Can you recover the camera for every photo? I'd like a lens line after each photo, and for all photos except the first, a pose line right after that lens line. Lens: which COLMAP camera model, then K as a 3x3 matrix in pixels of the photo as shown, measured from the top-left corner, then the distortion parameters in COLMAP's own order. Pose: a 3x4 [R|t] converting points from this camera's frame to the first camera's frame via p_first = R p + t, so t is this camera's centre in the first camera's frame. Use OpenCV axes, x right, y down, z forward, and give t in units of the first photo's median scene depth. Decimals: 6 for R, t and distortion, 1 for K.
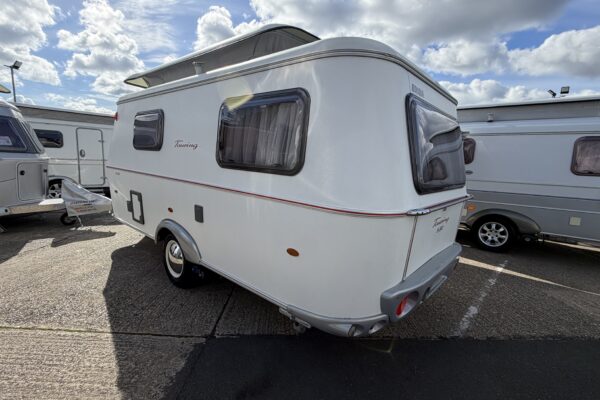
lens RADIAL K [[285.4, 0, 300.0], [0, 285.4, 200.0], [0, 0, 1]] dist [-0.002785, -0.001158]
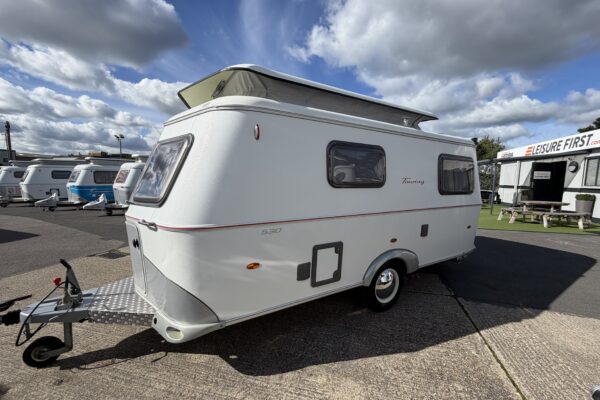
lens RADIAL K [[239.5, 0, 299.1], [0, 239.5, 199.1], [0, 0, 1]] dist [-0.001546, -0.000147]
pose [[0.316624, -0.124727, 0.940315, -1.537859], [0.146808, 0.985816, 0.081329, -0.271000], [-0.937122, 0.112295, 0.330443, 1.108621]]
